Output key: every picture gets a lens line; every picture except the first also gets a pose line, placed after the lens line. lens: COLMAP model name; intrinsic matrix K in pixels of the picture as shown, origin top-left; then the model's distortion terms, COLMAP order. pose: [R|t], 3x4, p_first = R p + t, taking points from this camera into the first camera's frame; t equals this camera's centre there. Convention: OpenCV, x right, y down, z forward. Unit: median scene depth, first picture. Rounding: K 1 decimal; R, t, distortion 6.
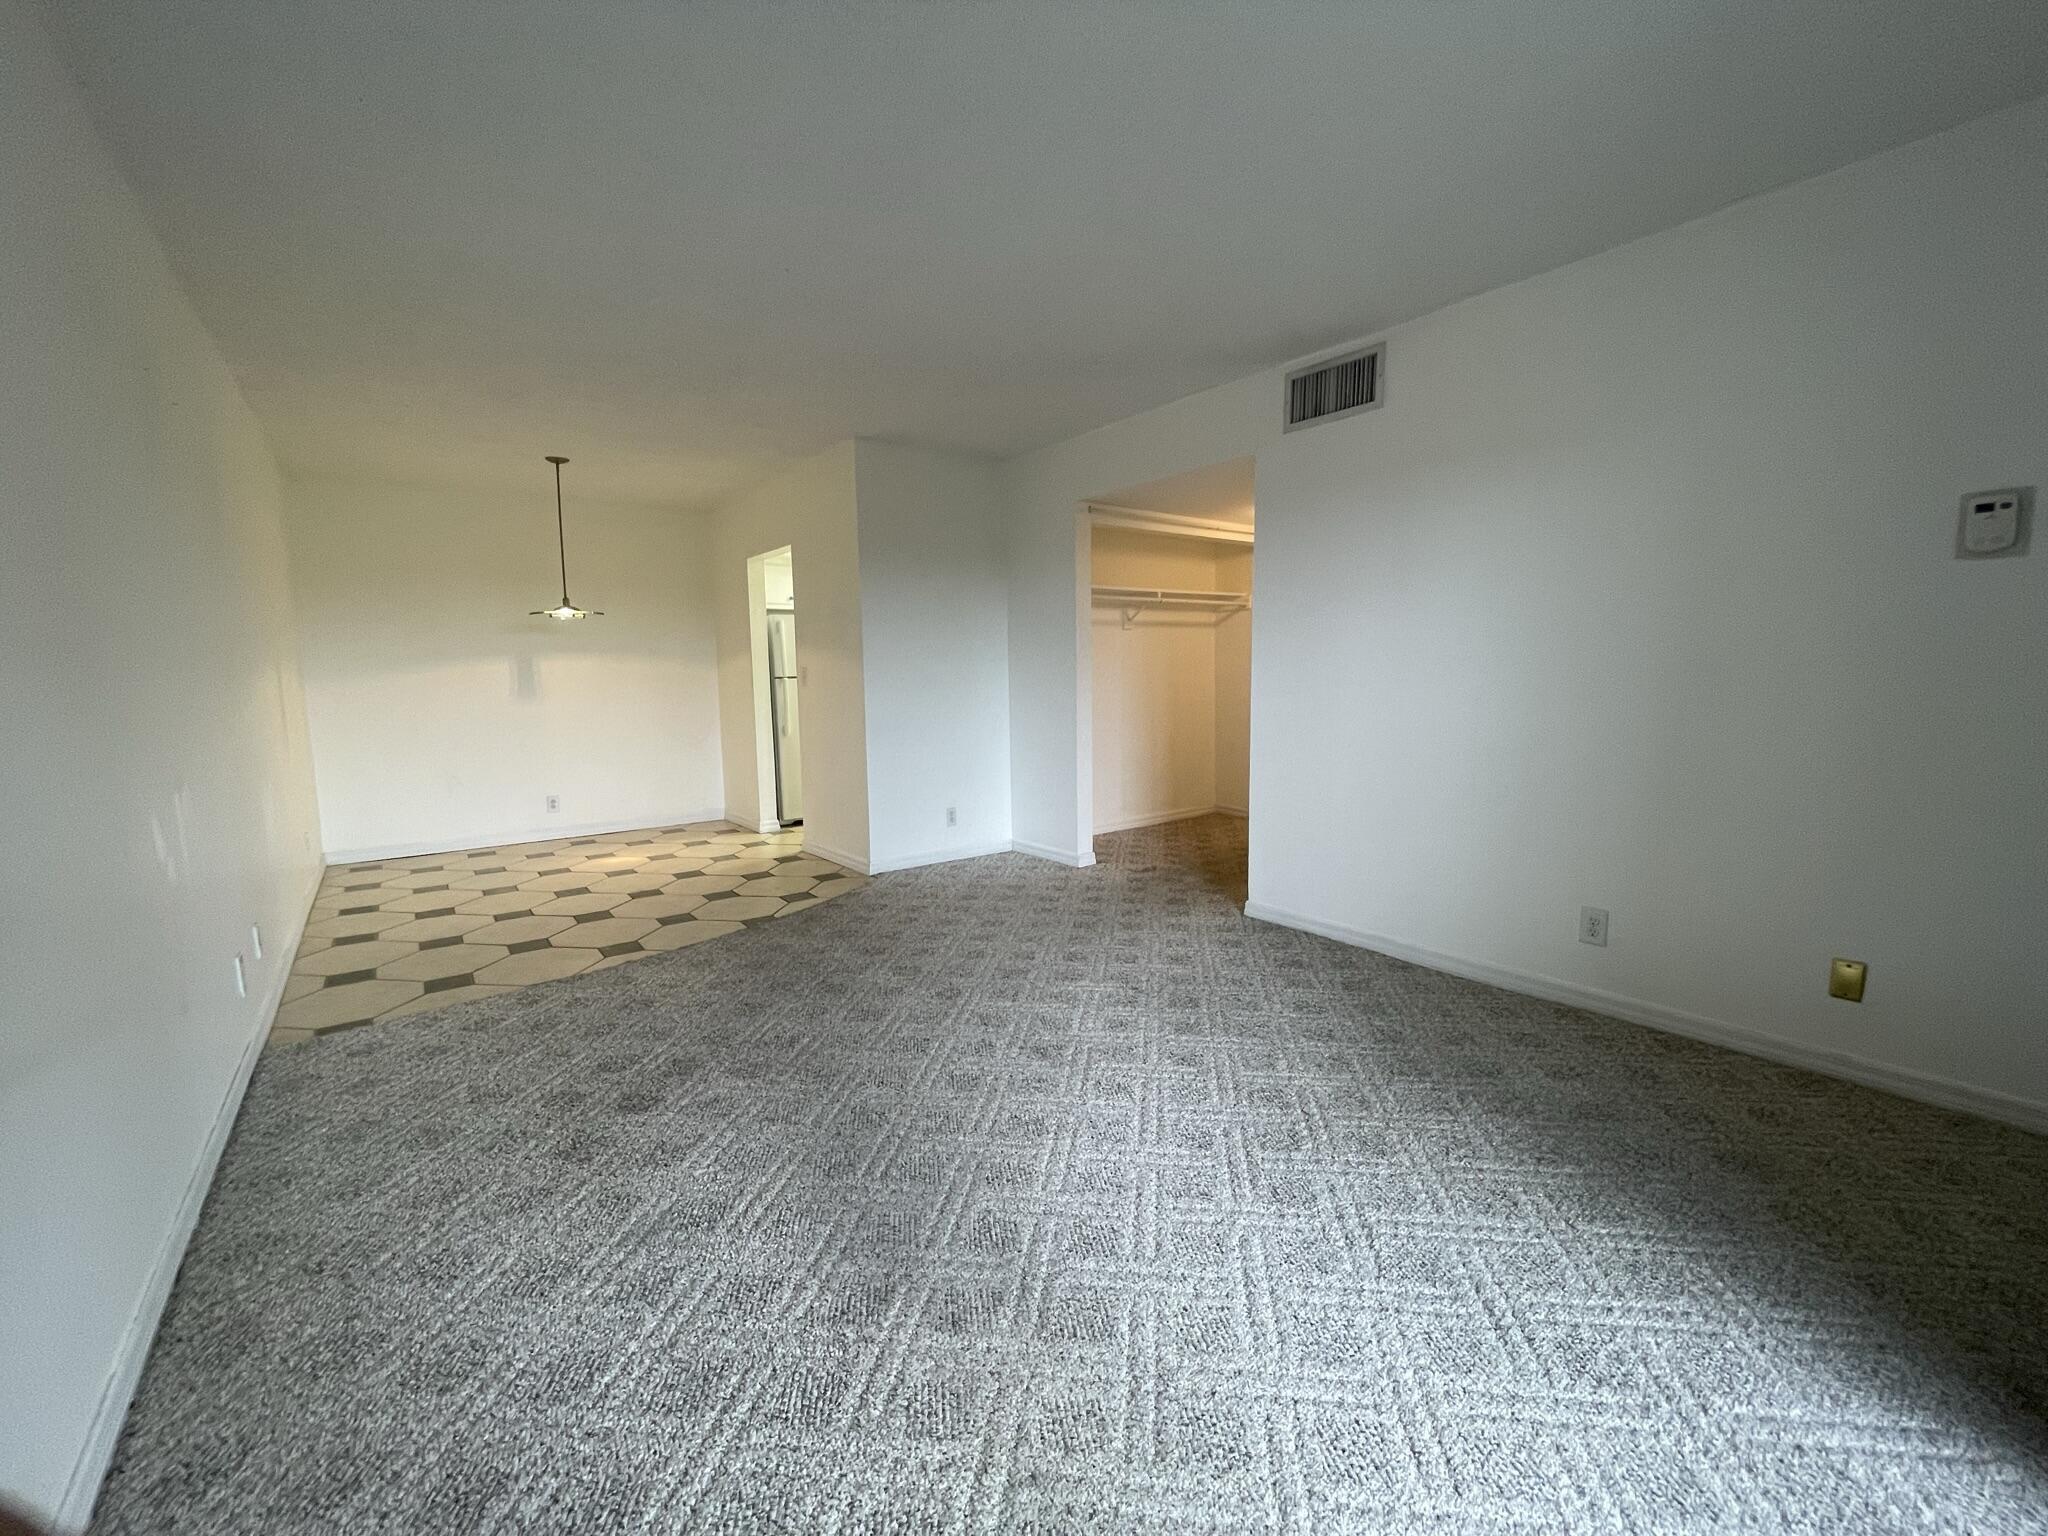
lens RADIAL K [[833.8, 0, 1026.1], [0, 833.8, 759.6], [0, 0, 1]] dist [0.001627, -0.000027]
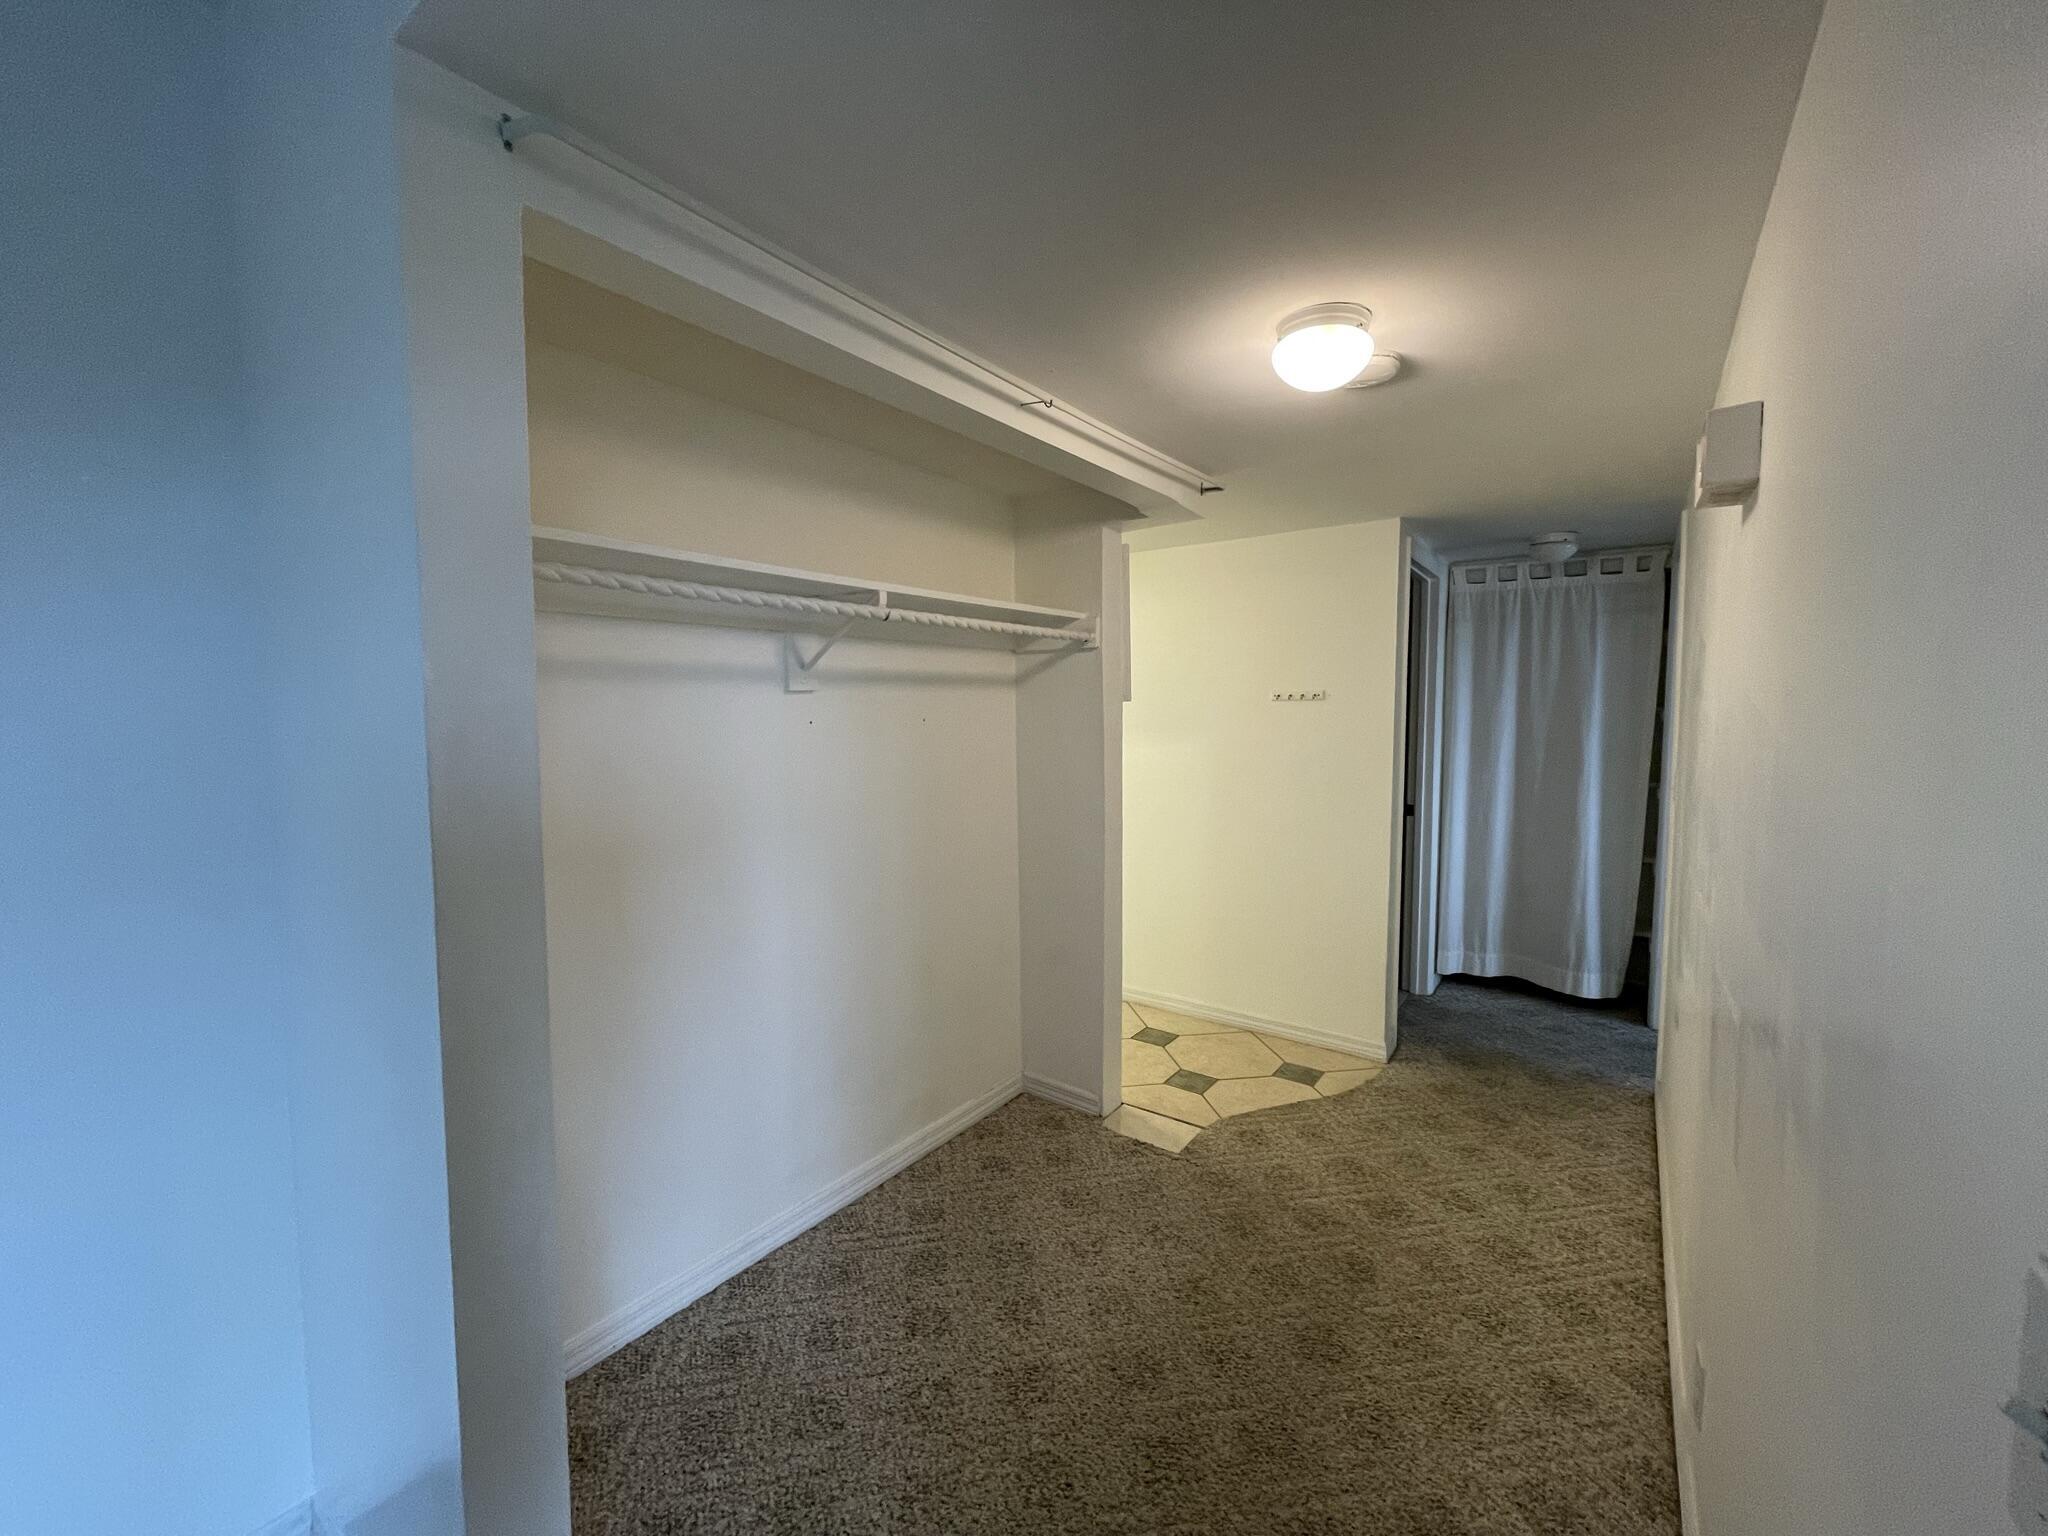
lens RADIAL K [[829.7, 0, 1015.2], [0, 829.7, 769.8], [0, 0, 1]] dist [0.001670, 0.000036]
pose [[0.959516, -0.013101, 0.281348, 0.105250], [0.026316, 0.998718, -0.043243, -0.099626], [-0.280421, 0.048896, 0.958631, 0.600839]]
